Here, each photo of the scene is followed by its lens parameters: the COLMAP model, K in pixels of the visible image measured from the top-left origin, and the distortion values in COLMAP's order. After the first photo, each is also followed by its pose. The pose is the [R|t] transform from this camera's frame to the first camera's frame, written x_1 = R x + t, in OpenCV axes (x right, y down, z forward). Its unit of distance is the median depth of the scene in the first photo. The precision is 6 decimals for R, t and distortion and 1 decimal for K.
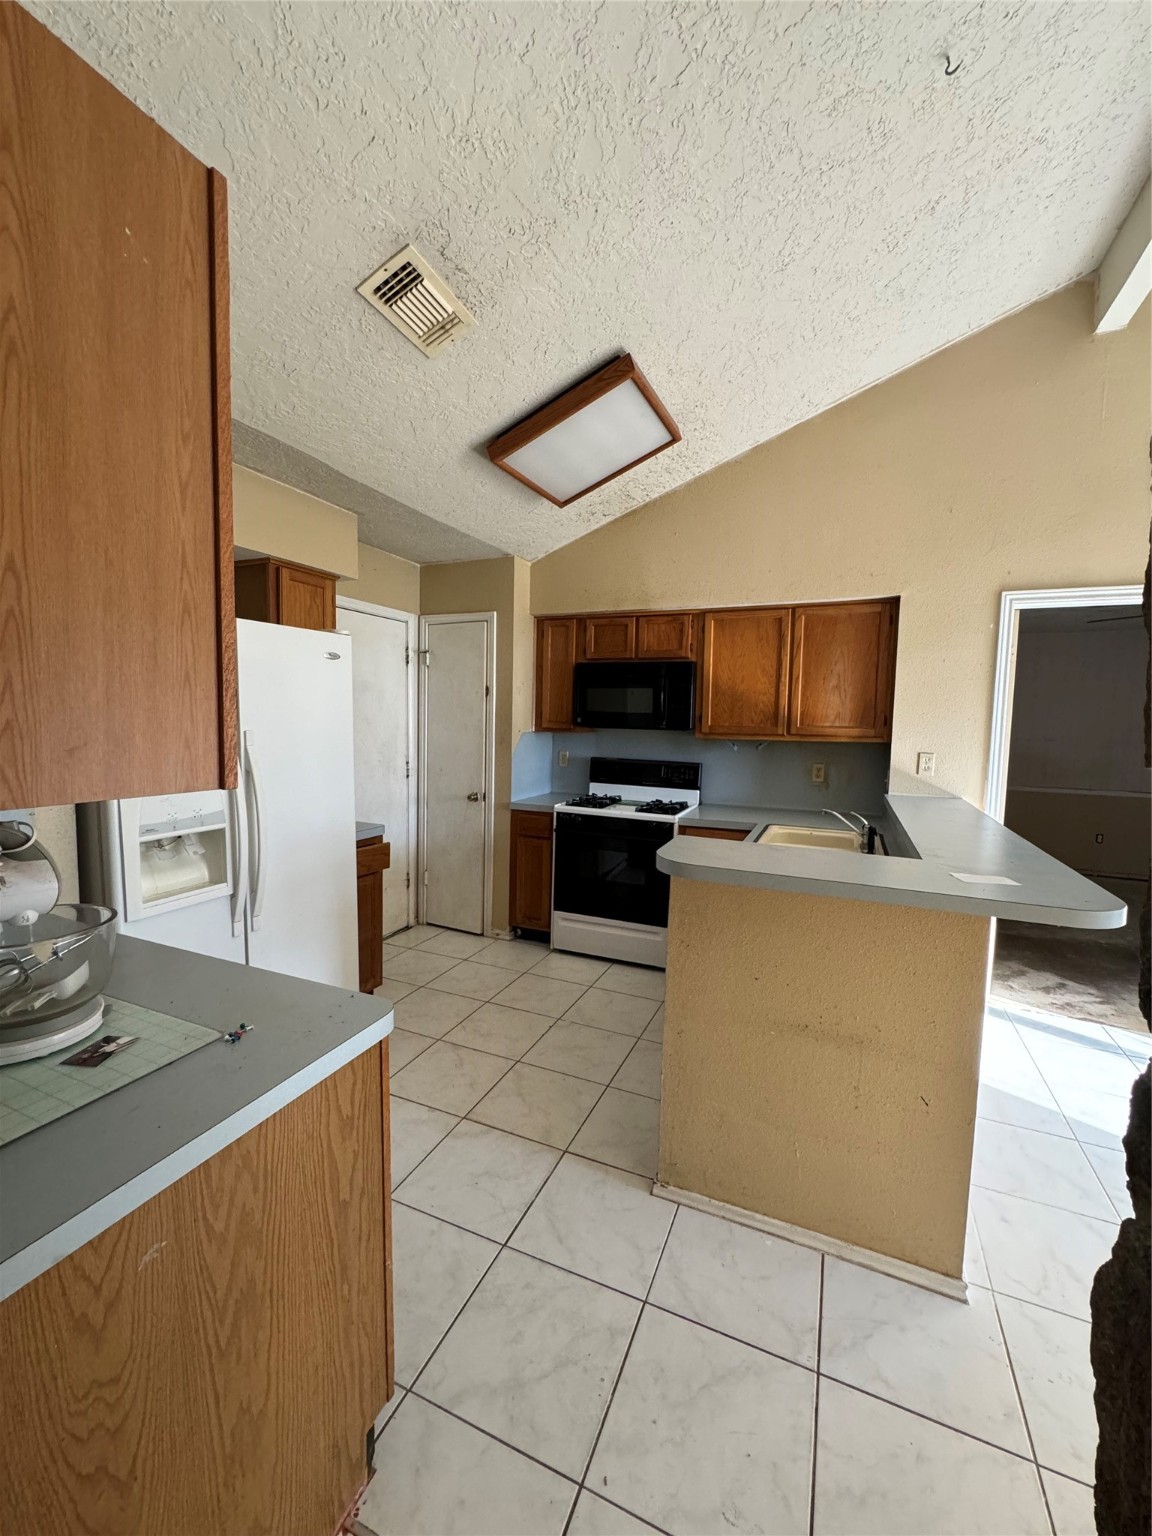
lens RADIAL K [[618.0, 0, 578.8], [0, 618.0, 766.1], [0, 0, 1]] dist [-0.001198, -0.000186]
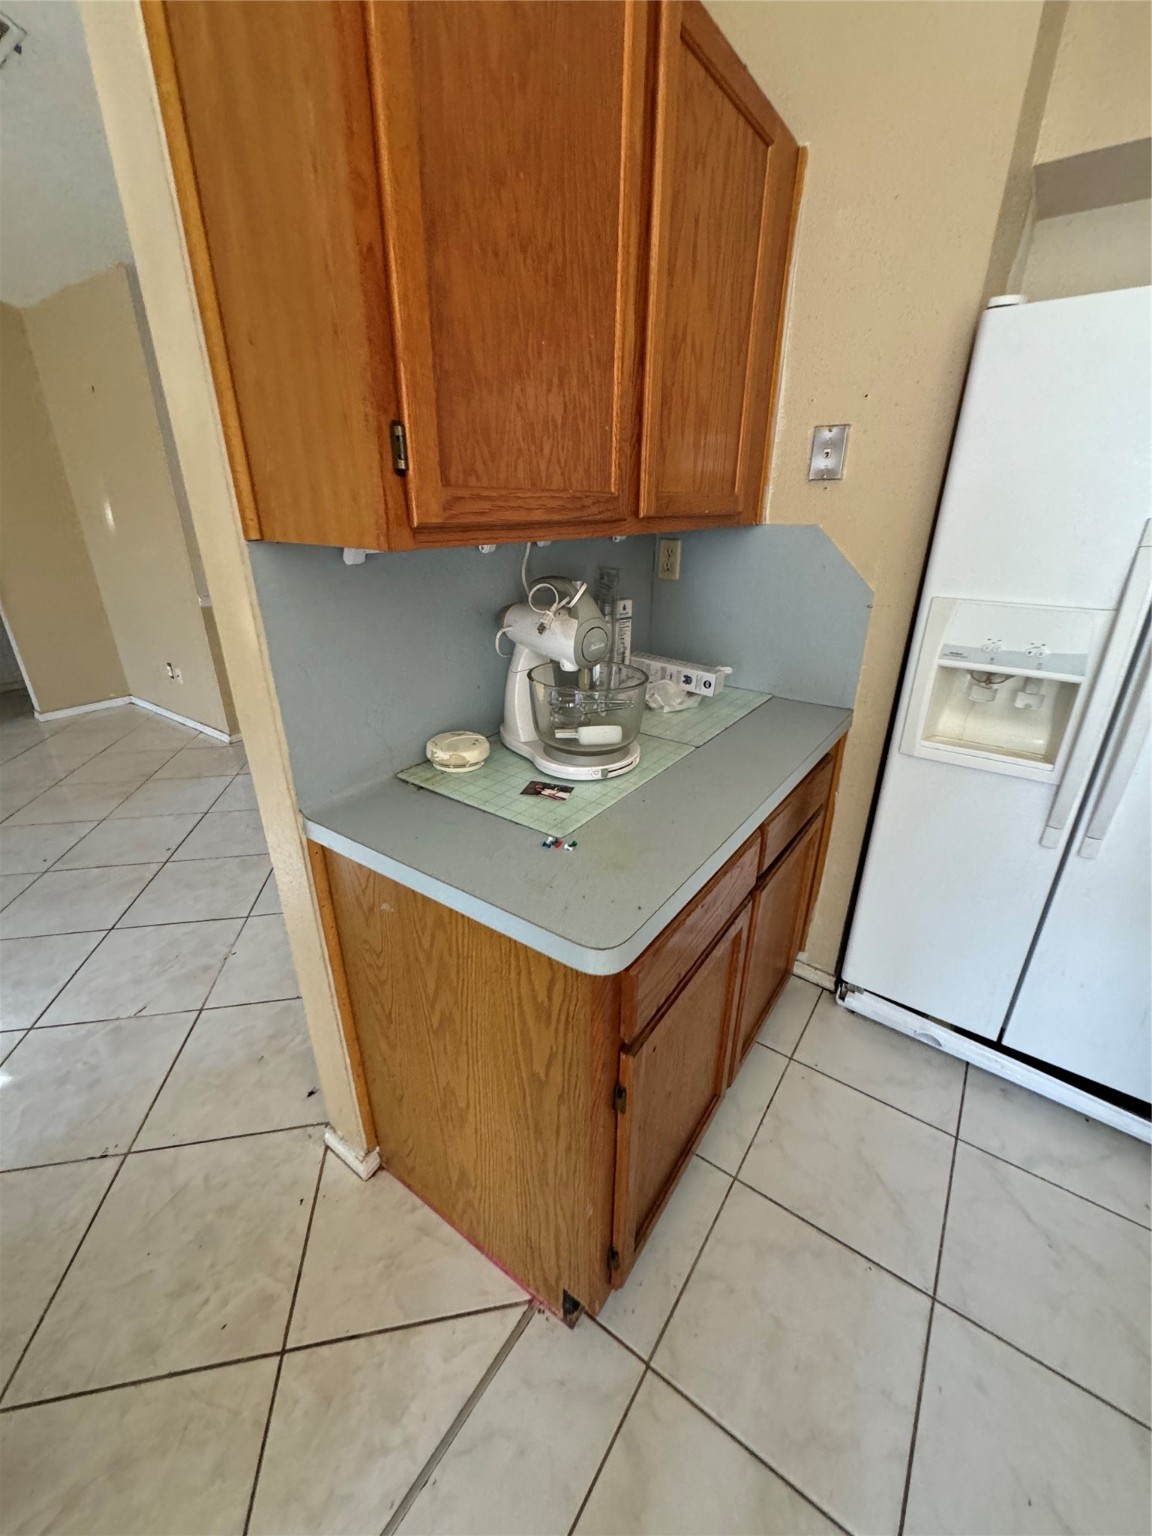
lens RADIAL K [[618.0, 0, 578.8], [0, 618.0, 766.1], [0, 0, 1]] dist [-0.001198, -0.000186]
pose [[-0.203157, 0.367297, -0.907646, 0.144836], [-0.089139, 0.916189, 0.390706, -0.025786], [0.975080, 0.160281, -0.153390, 0.667742]]
